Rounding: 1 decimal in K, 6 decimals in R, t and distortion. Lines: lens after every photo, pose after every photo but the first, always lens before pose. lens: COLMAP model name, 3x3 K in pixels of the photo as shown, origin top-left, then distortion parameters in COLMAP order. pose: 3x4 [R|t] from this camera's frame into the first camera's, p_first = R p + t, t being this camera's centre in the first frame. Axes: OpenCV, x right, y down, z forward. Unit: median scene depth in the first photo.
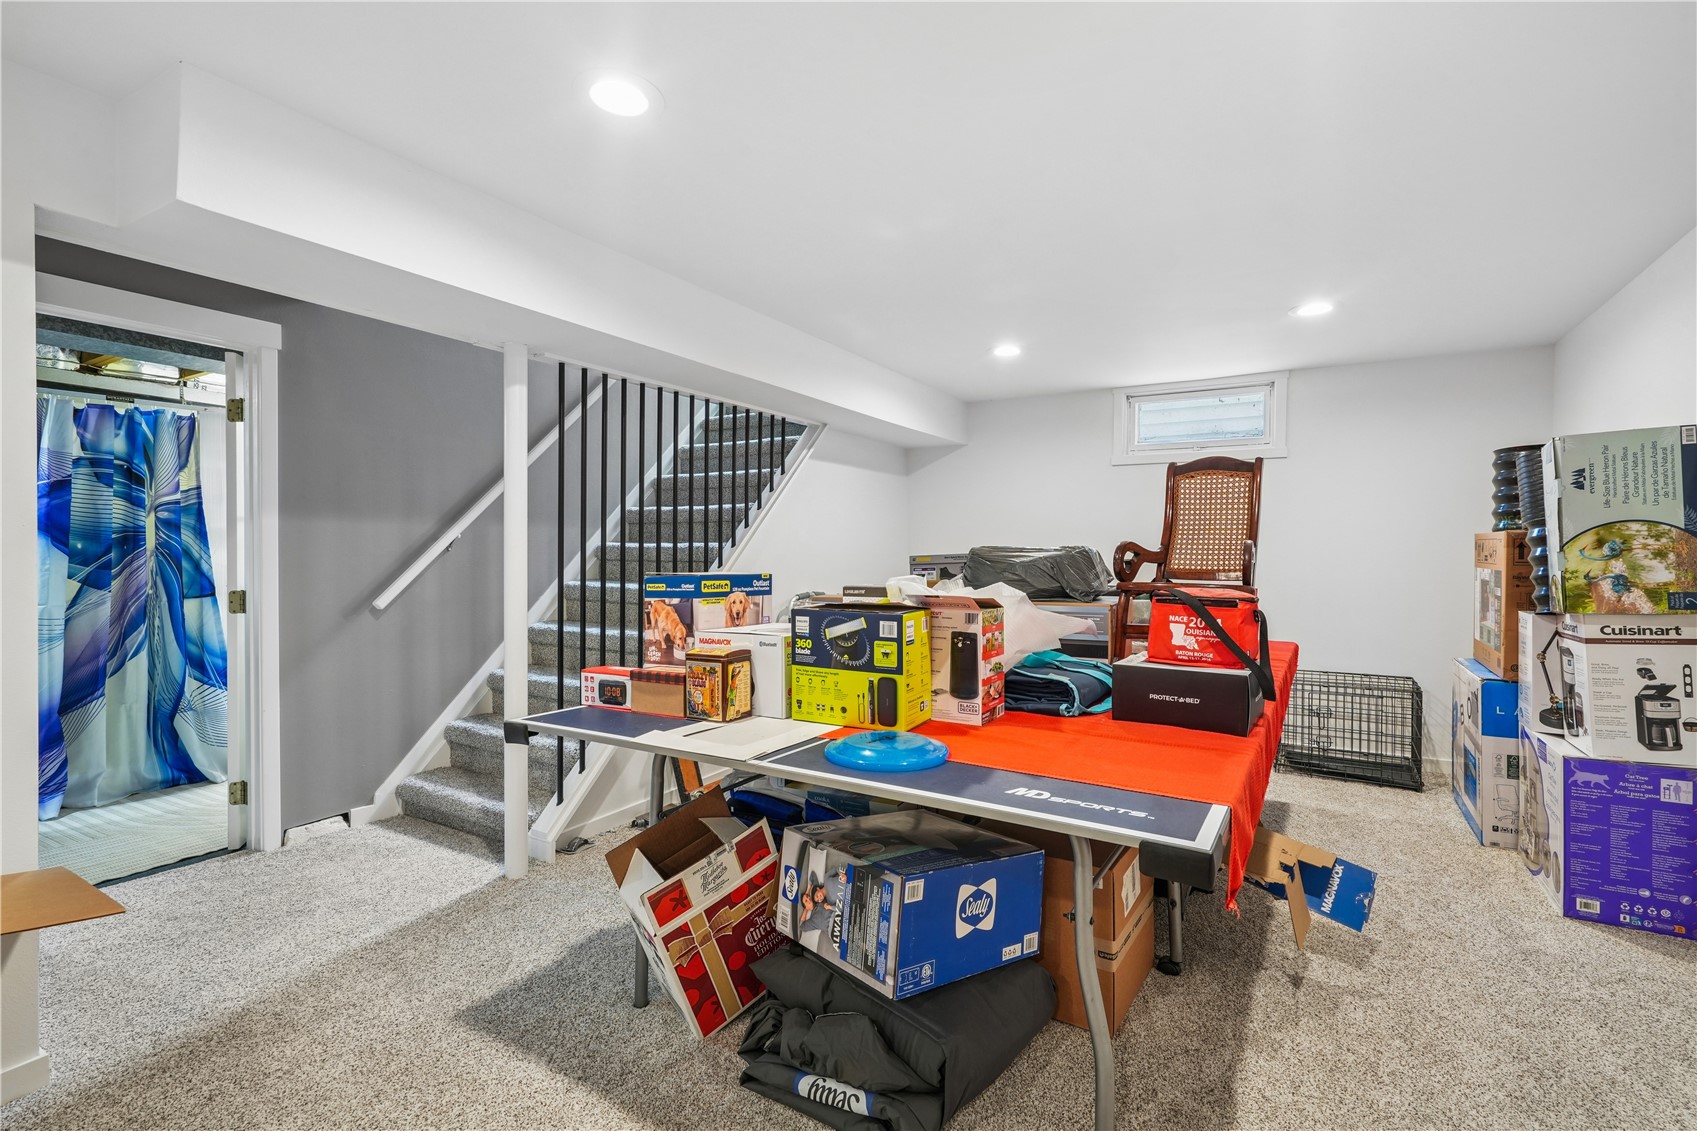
lens RADIAL K [[774.6, 0, 859.4], [0, 774.6, 560.9], [0, 0, 1]] dist [0.004365, 0.003734]
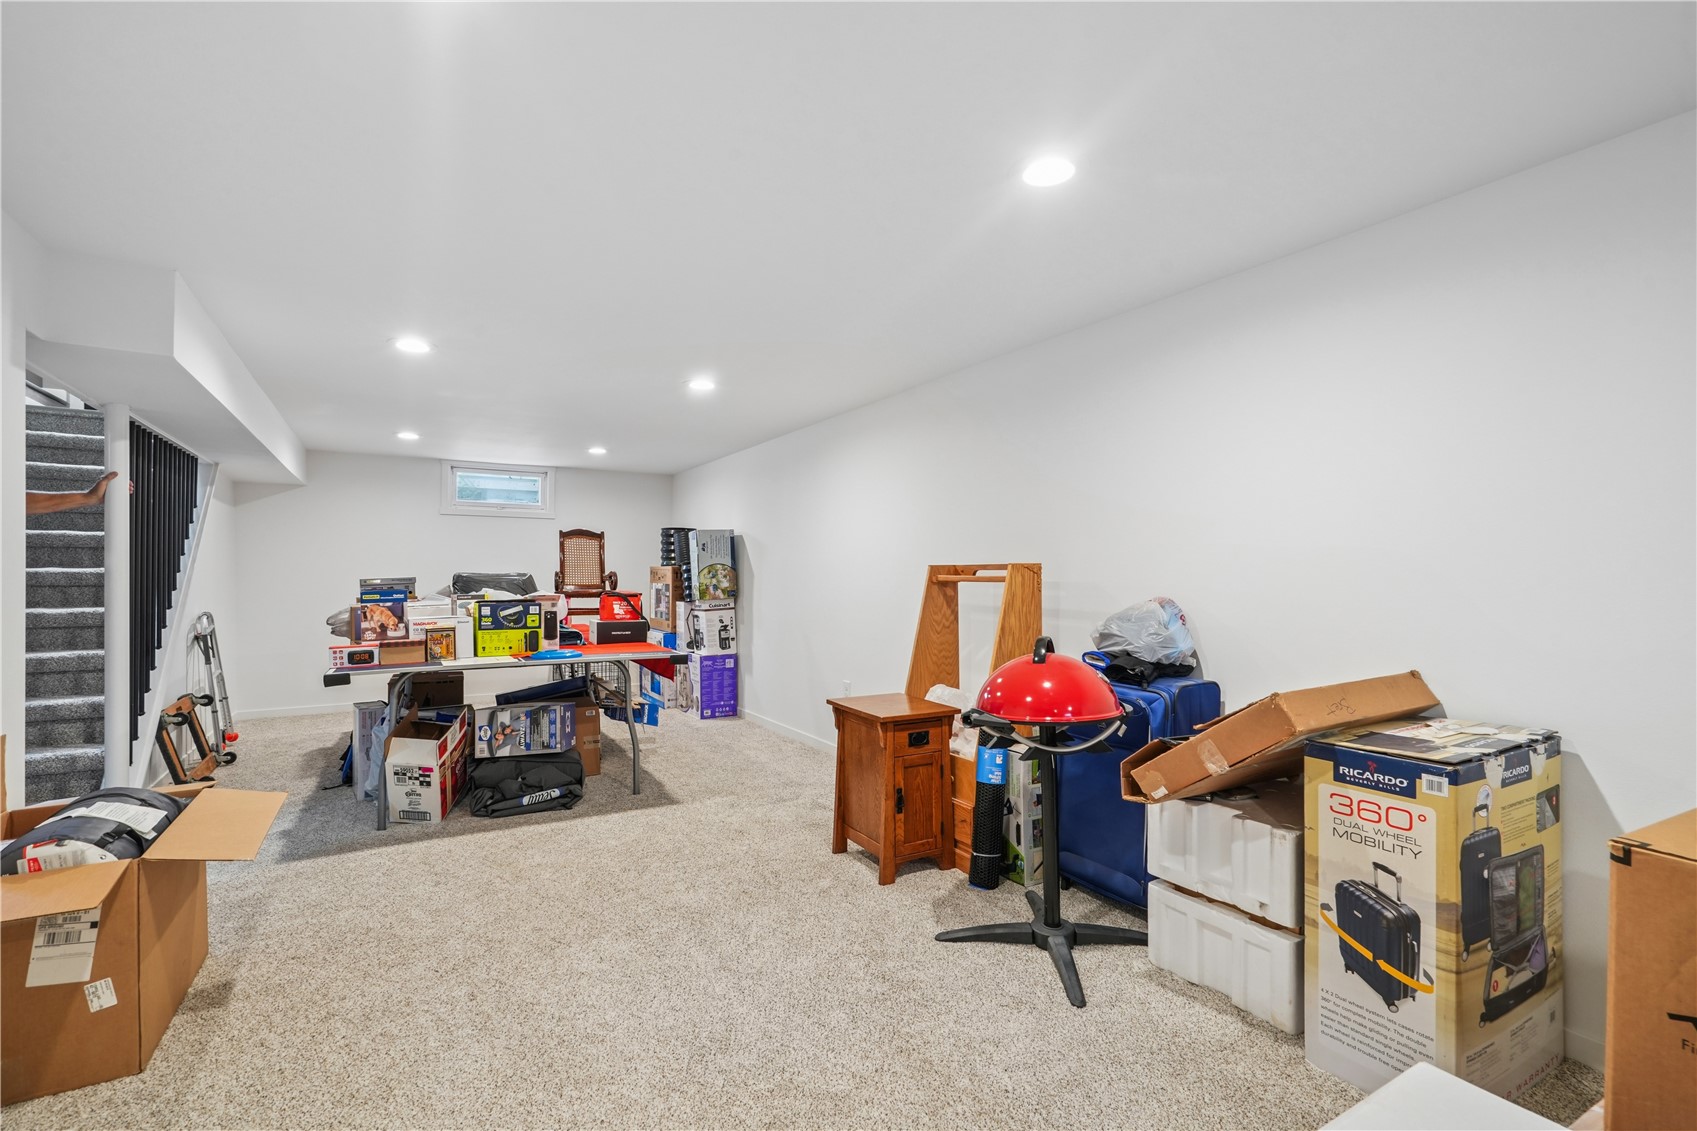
lens RADIAL K [[774.6, 0, 847.0], [0, 774.6, 572.8], [0, 0, 1]] dist [0.004365, 0.003734]
pose [[0.495091, 0.000877, 0.868841, -1.087124], [0.012506, 0.999889, -0.008136, 0.006321], [-0.868751, 0.014893, 0.495025, -0.689523]]
